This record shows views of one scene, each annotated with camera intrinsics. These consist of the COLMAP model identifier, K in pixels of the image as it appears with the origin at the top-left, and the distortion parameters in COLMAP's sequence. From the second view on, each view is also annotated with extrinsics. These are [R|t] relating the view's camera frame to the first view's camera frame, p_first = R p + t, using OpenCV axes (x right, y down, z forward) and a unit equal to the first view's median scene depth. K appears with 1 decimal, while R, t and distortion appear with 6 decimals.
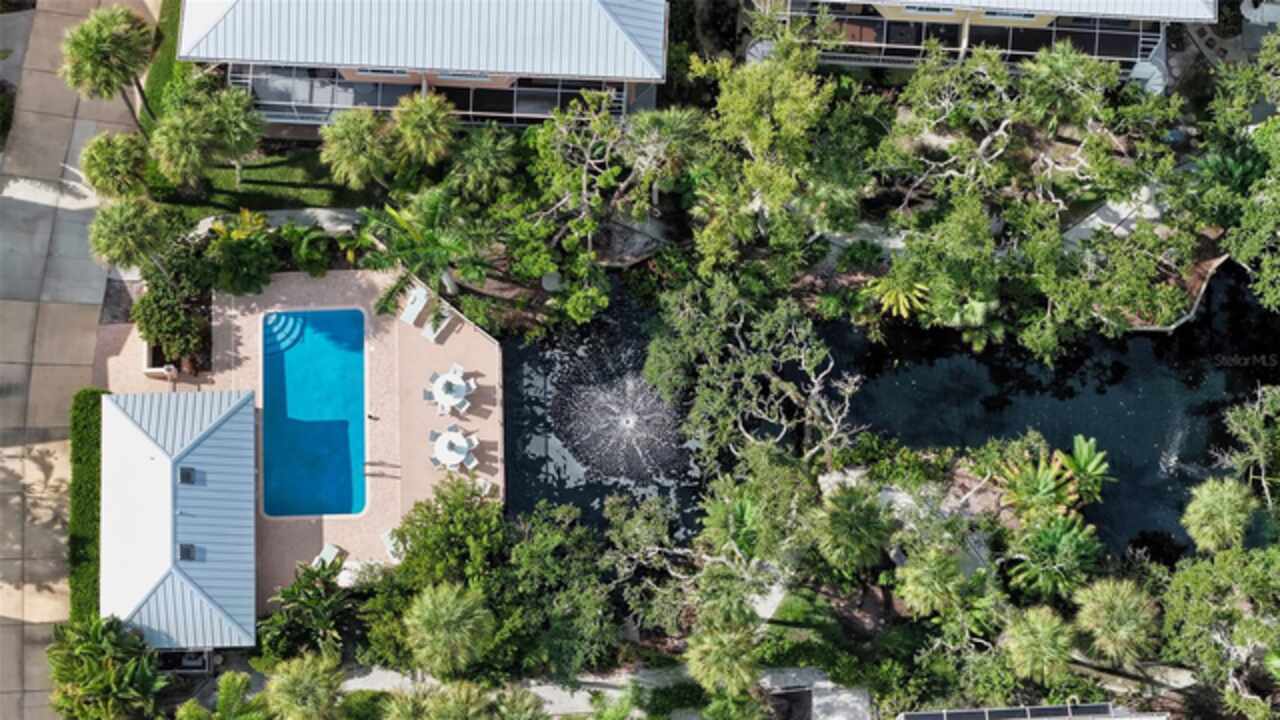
lens RADIAL K [[2764.3, 0, 640.7], [0, 2764.3, 360.3], [0, 0, 1]] dist [-0.175591, 0.000000]
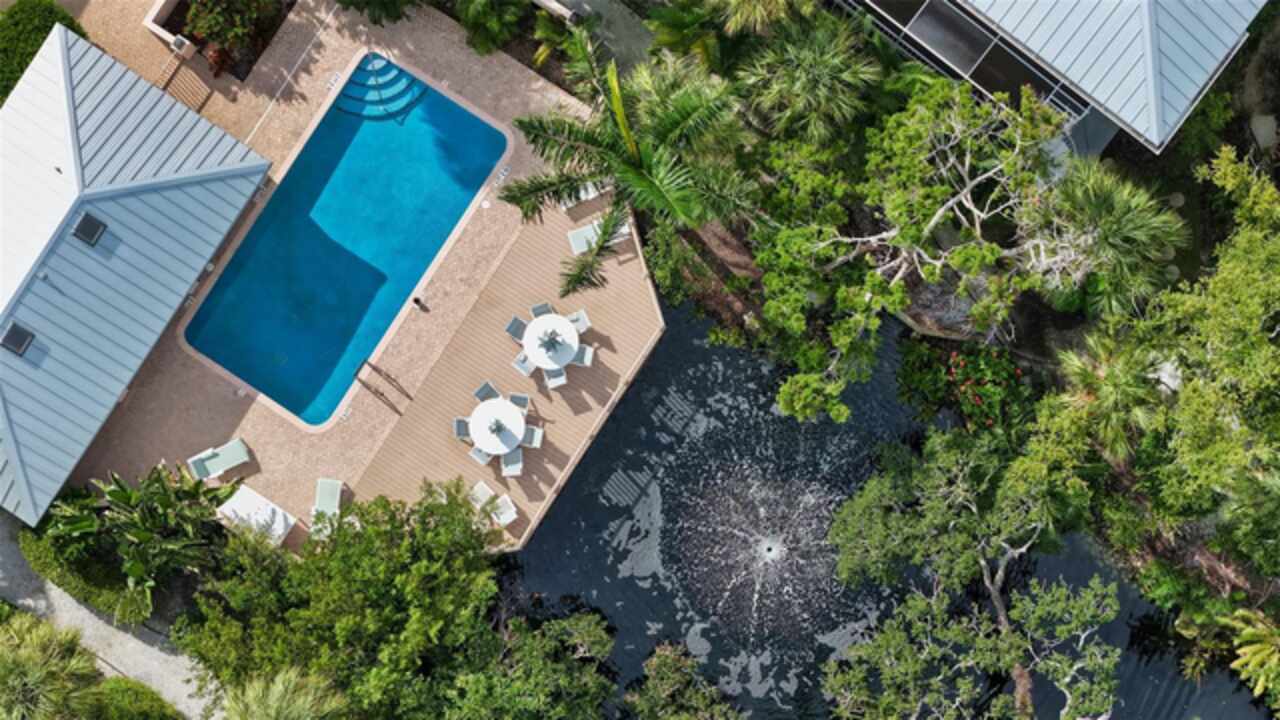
lens RADIAL K [[2764.3, 0, 639.1], [0, 2764.3, 358.8], [0, 0, 1]] dist [-0.175591, 0.000000]
pose [[0.820591, 0.571321, -0.014928, -0.042979], [-0.560499, 0.809601, 0.174319, -0.100277], [0.111677, -0.134678, 0.984576, 0.420642]]
